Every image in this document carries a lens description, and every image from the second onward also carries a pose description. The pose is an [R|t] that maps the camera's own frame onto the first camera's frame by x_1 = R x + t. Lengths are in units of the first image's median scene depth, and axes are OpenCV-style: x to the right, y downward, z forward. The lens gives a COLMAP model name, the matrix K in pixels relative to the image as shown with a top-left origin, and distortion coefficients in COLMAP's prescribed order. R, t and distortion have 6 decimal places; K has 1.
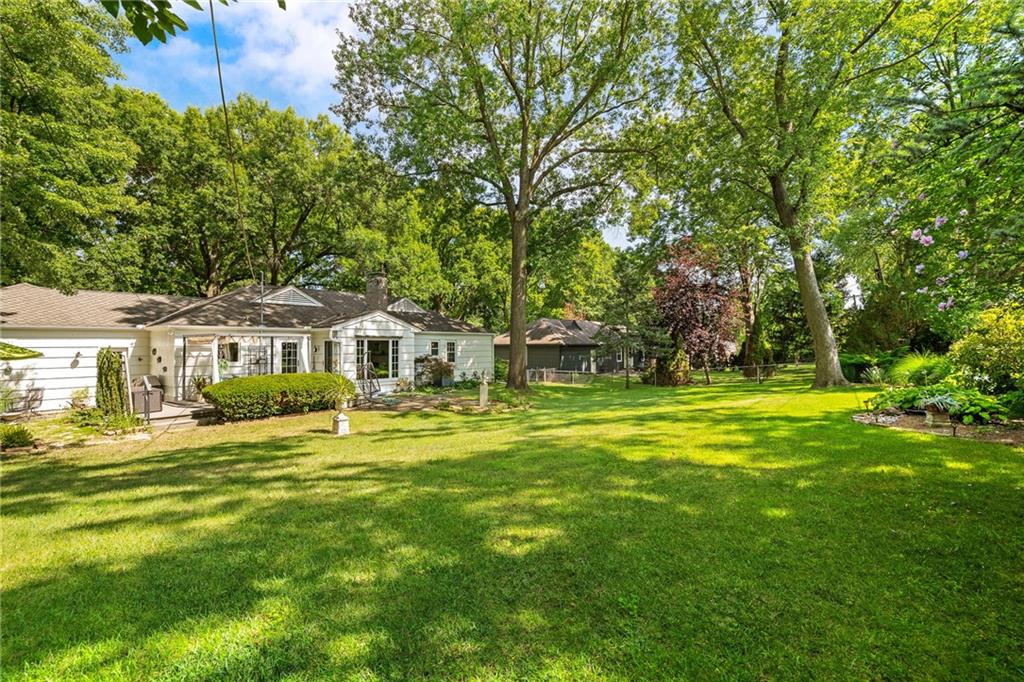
lens RADIAL K [[463.6, 0, 512.0], [0, 463.6, 341.0], [0, 0, 1]] dist [0.000932, 0.000169]
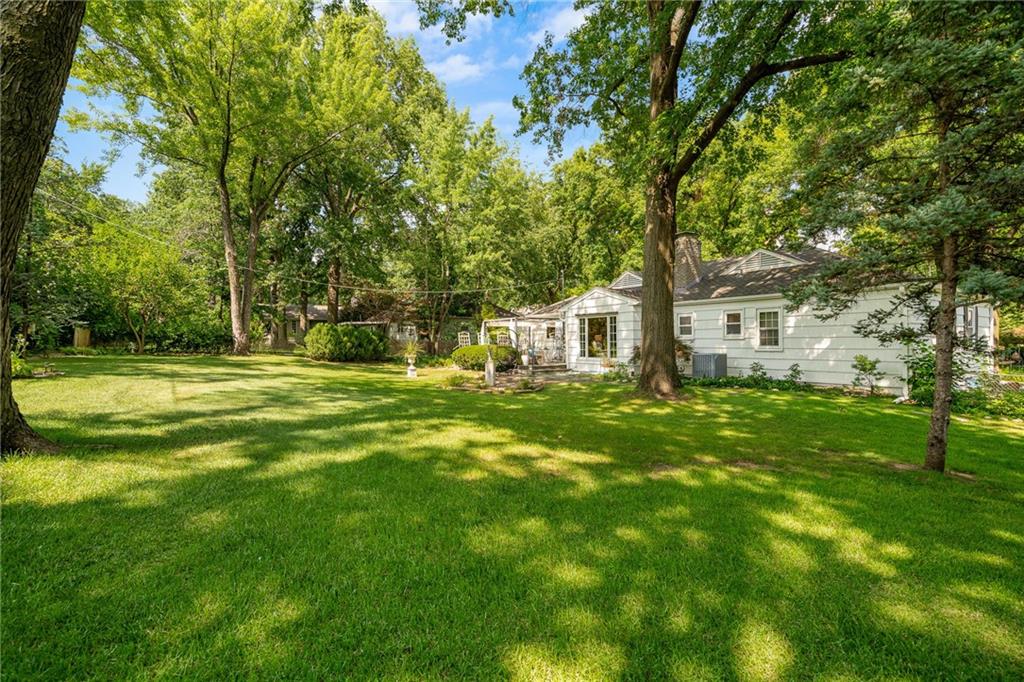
lens RADIAL K [[463.6, 0, 512.0], [0, 463.6, 341.0], [0, 0, 1]] dist [0.000932, 0.000169]
pose [[-0.295209, 0.010820, -0.955371, 0.688506], [0.021300, 0.999762, 0.004741, 0.039241], [0.955195, -0.018950, -0.295370, 1.119218]]
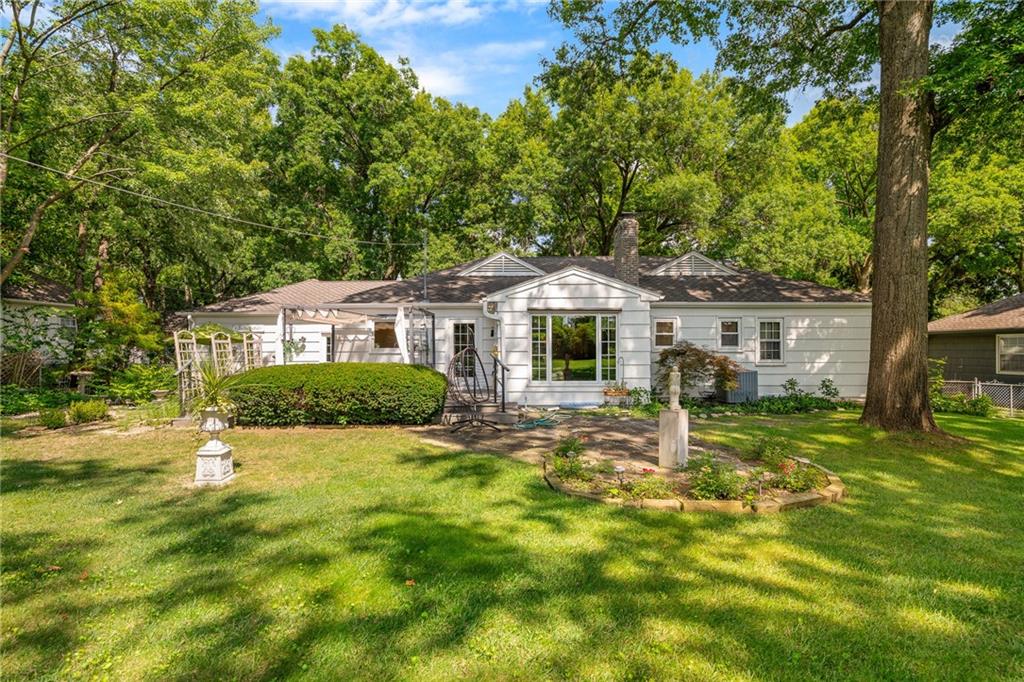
lens RADIAL K [[463.6, 0, 512.0], [0, 463.6, 341.0], [0, 0, 1]] dist [0.000932, 0.000169]
pose [[0.623622, -0.009205, -0.781672, 0.128370], [0.006441, 0.999957, -0.006637, 0.034098], [0.781700, -0.000896, 0.623654, 0.568999]]
